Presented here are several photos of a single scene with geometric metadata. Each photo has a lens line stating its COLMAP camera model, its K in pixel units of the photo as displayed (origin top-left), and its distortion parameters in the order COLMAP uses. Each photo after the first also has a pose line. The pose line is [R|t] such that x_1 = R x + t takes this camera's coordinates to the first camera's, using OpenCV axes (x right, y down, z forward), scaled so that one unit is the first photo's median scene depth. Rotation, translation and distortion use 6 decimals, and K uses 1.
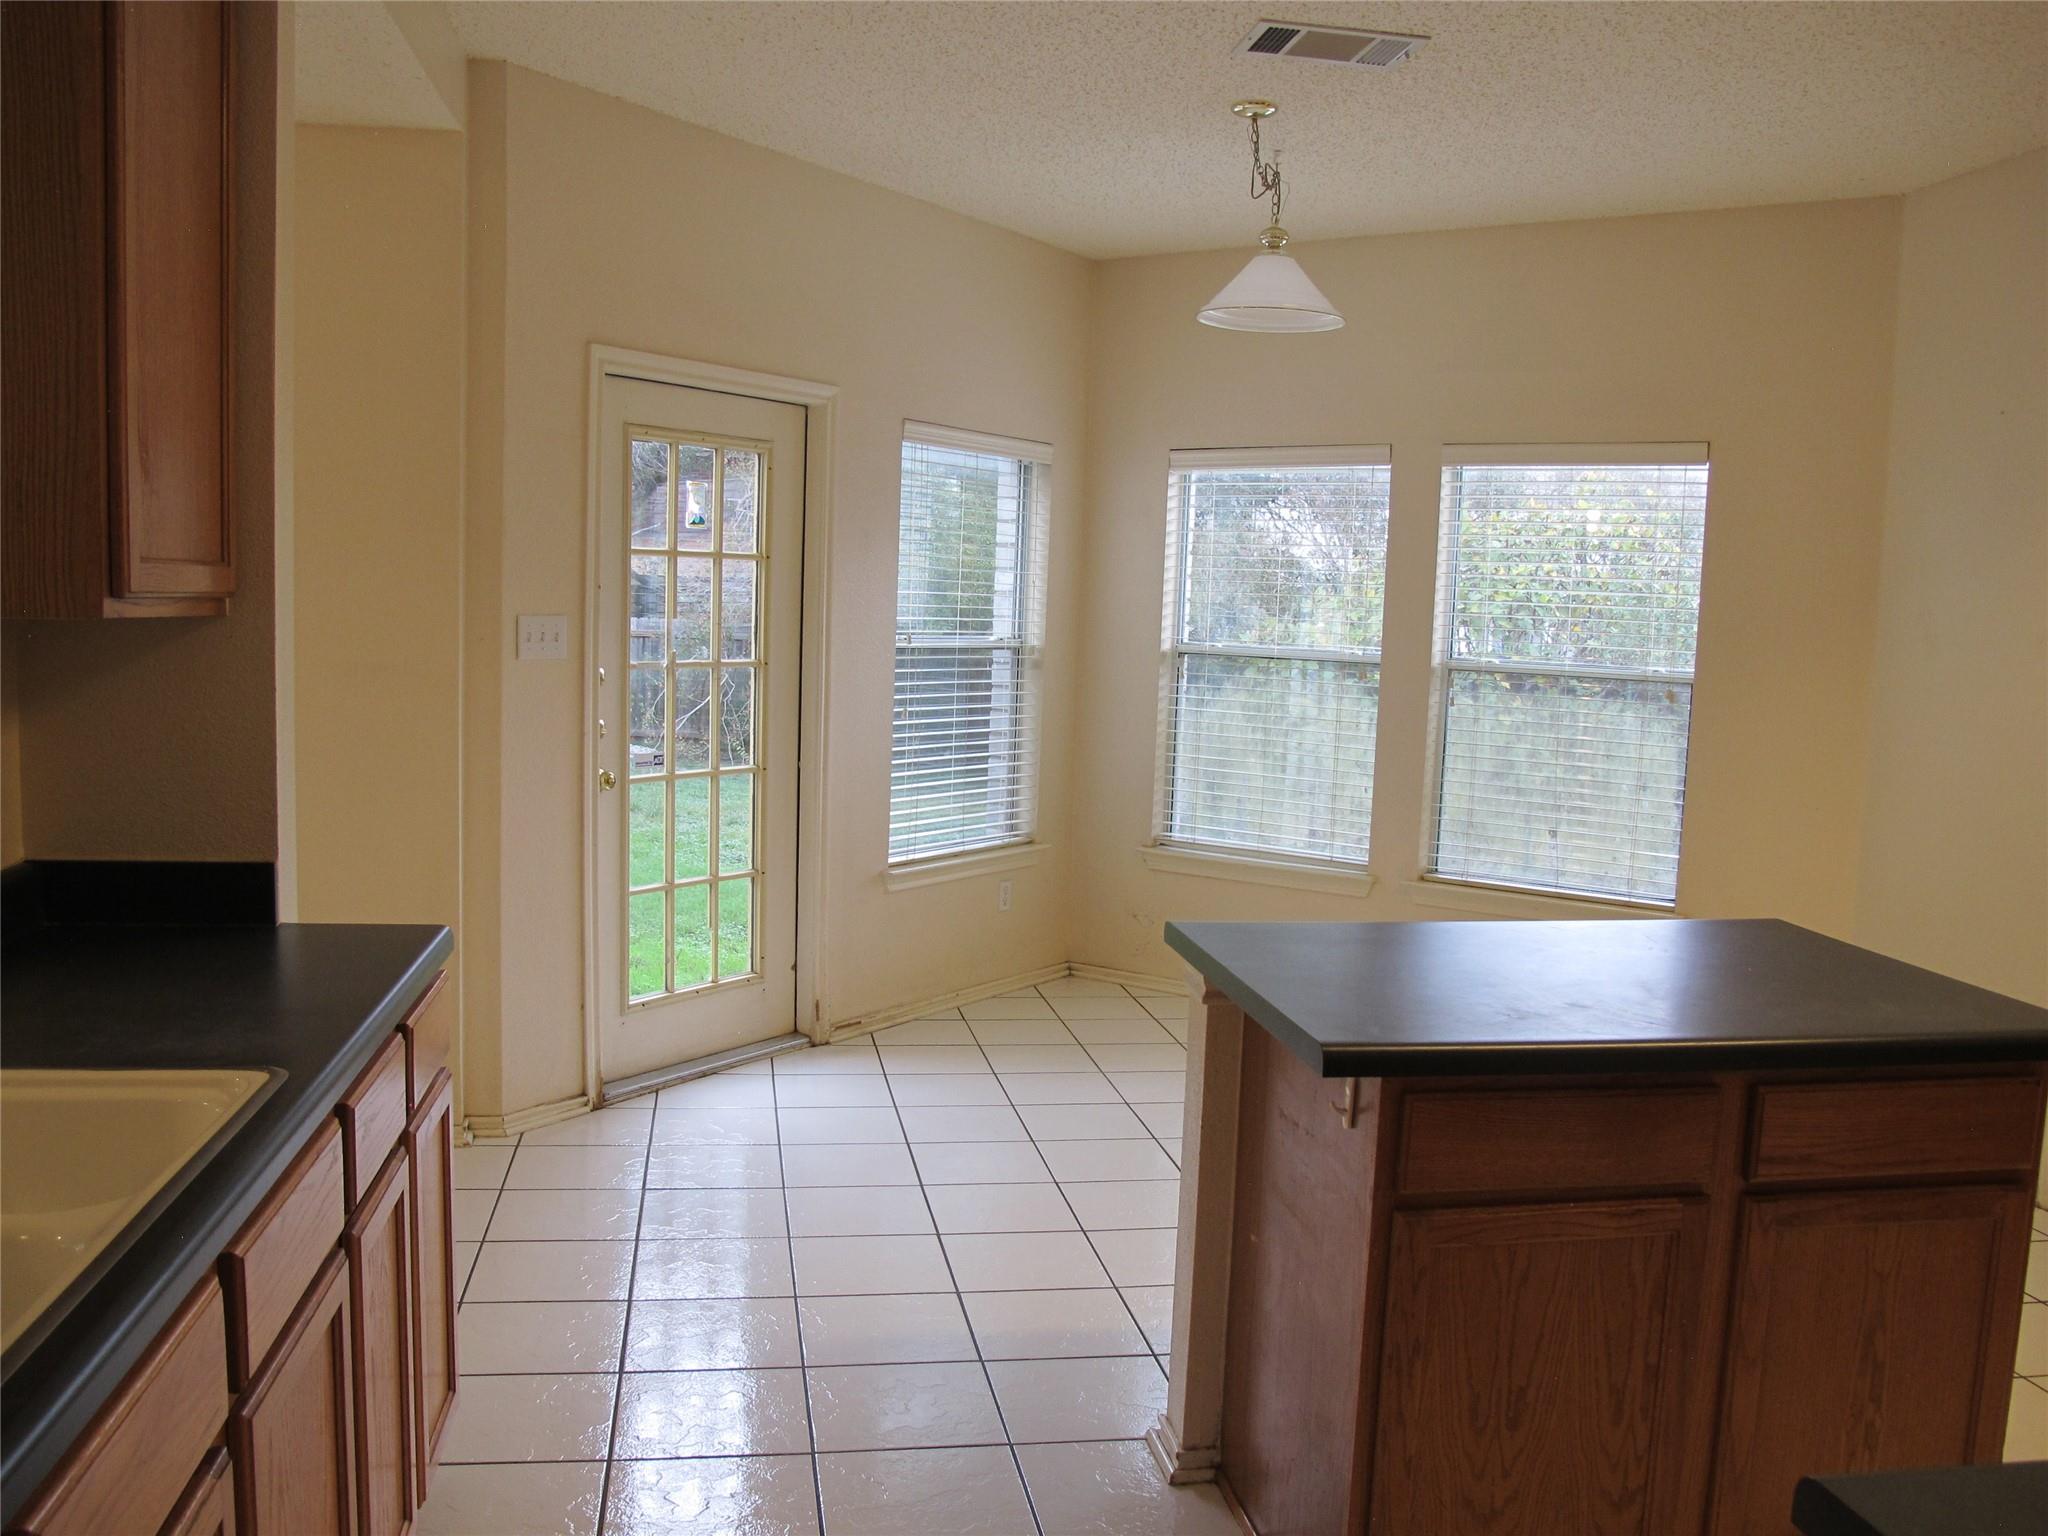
lens RADIAL K [[1724.4, 0, 1031.8], [0, 1724.4, 798.0], [0, 0, 1]] dist [-0.148147, 0.116923]
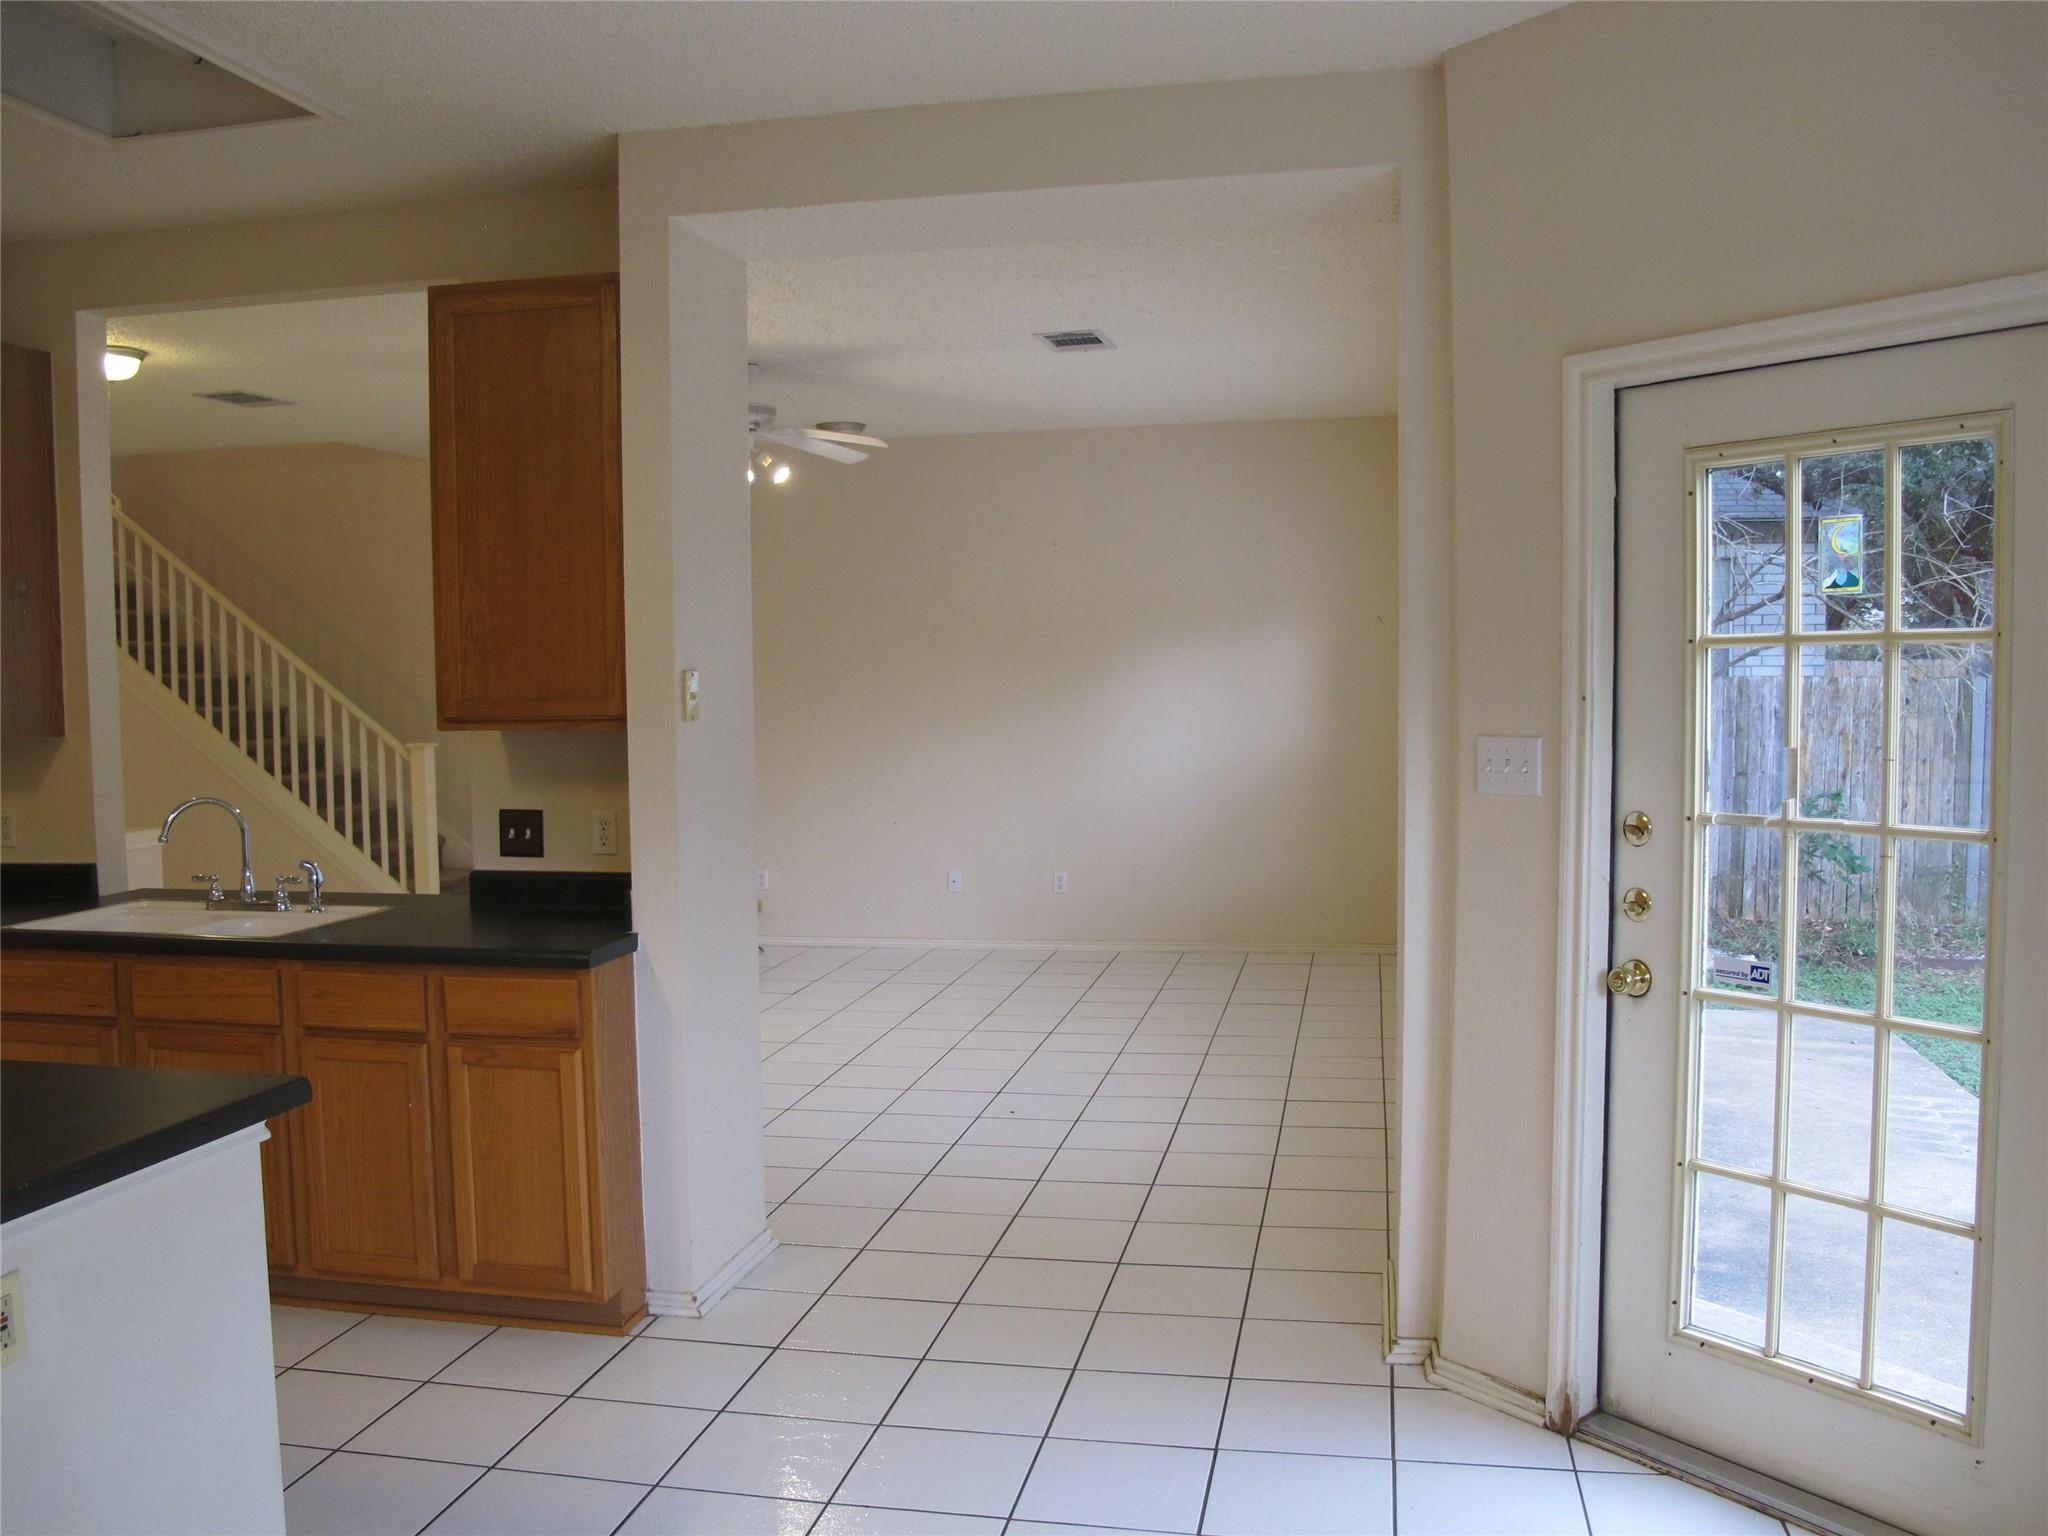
lens RADIAL K [[1720.5, 0, 1024.3], [0, 1720.5, 792.0], [0, 0, 1]] dist [-0.145507, 0.094327]
pose [[-0.360375, 0.032931, -0.932226, 0.391862], [-0.109559, 0.990965, 0.077359, -0.093272], [0.926351, 0.130012, -0.353511, 0.851368]]
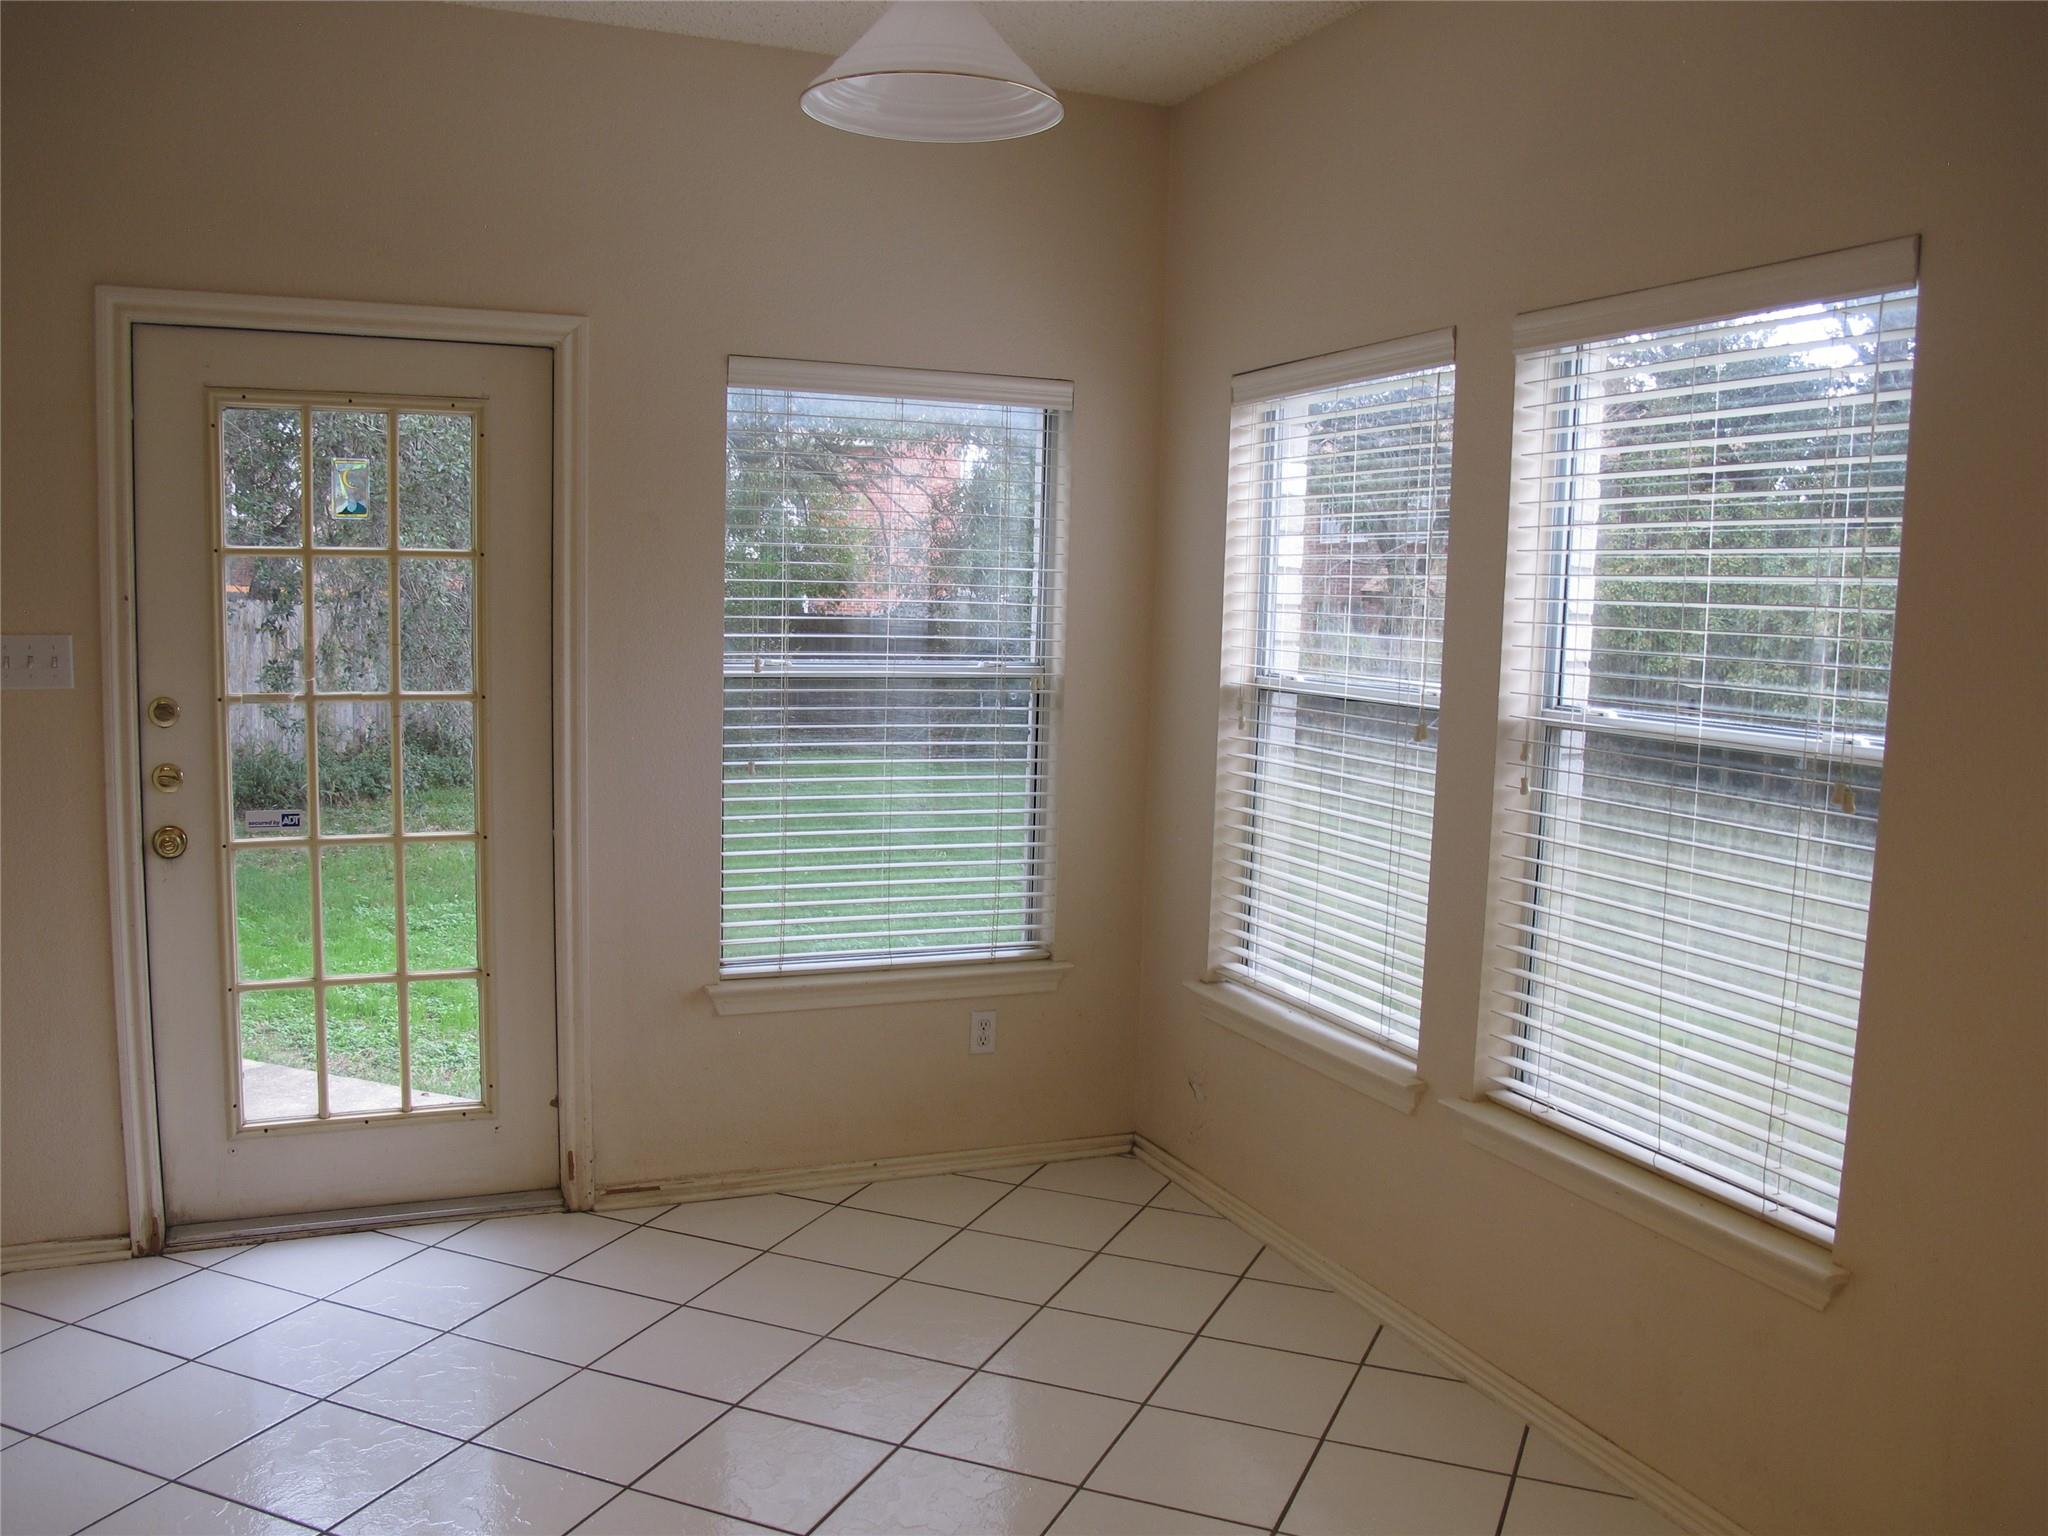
lens RADIAL K [[1724.4, 0, 1031.8], [0, 1724.4, 798.0], [0, 0, 1]] dist [-0.148147, 0.116923]
pose [[0.843046, 0.050321, -0.535483, 0.420077], [-0.056469, 0.998392, 0.004919, -0.048553], [0.534869, 0.026091, 0.844532, 0.475668]]
